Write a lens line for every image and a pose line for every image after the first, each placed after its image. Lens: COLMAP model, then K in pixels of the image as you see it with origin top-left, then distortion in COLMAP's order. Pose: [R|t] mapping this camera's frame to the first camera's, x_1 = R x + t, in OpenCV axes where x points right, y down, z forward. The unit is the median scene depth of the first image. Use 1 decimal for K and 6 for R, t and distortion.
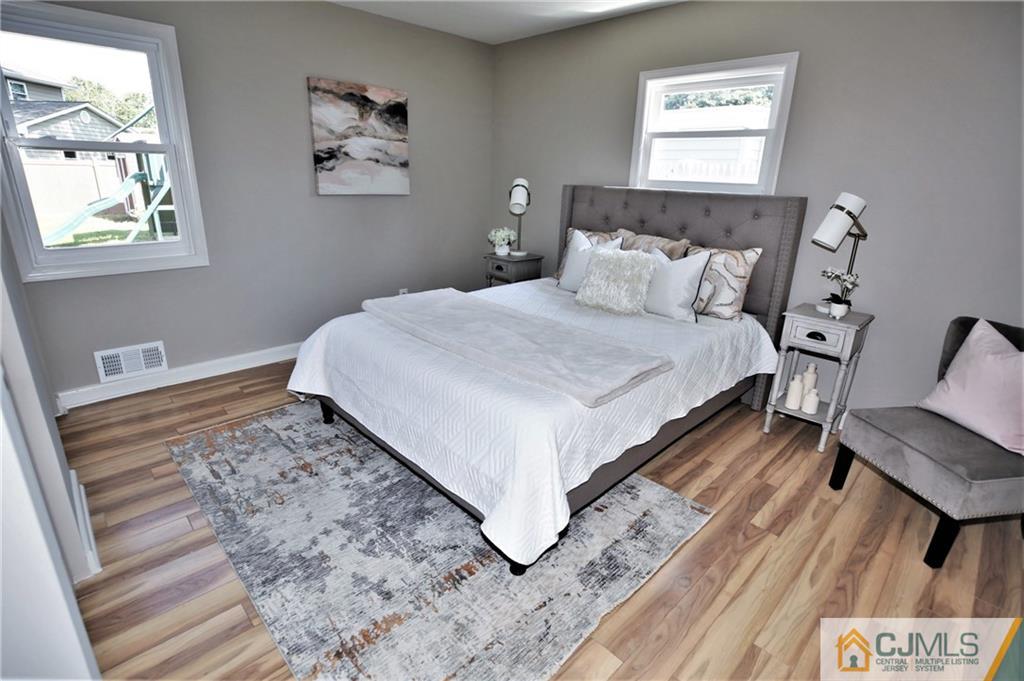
lens RADIAL K [[496.7, 0, 512.0], [0, 496.7, 340.5], [0, 0, 1]] dist [-0.002935, -0.000201]
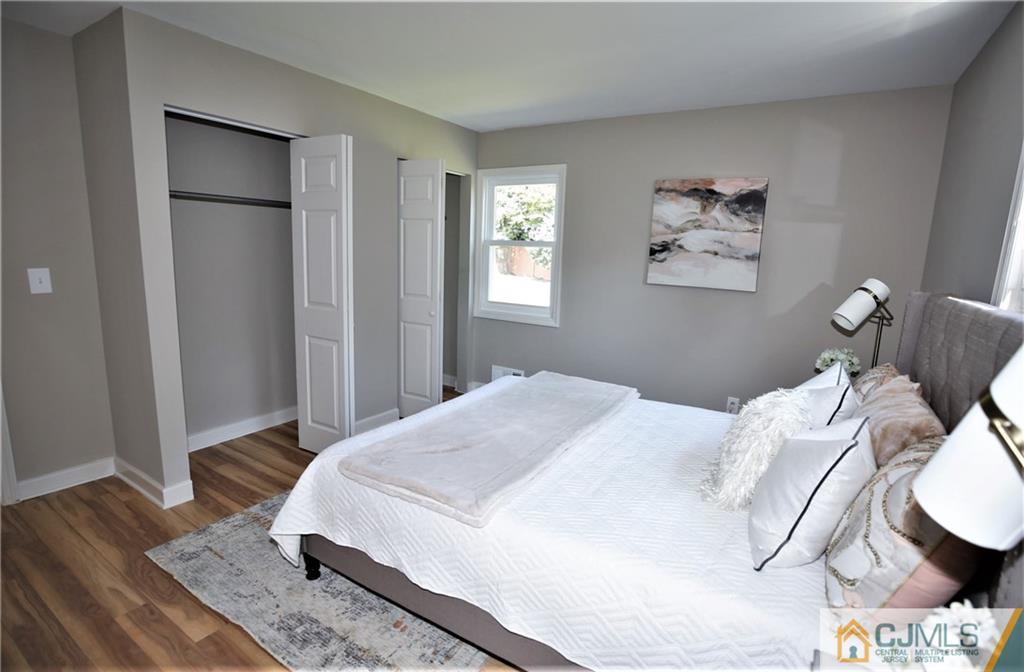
lens RADIAL K [[505.5, 0, 512.0], [0, 505.5, 336.0], [0, 0, 1]] dist [-0.003751, -0.000361]
pose [[0.225462, 0.155277, -0.961798, 0.586401], [-0.338637, 0.938152, 0.072078, -0.160034], [0.913505, 0.309449, 0.264100, 0.461894]]
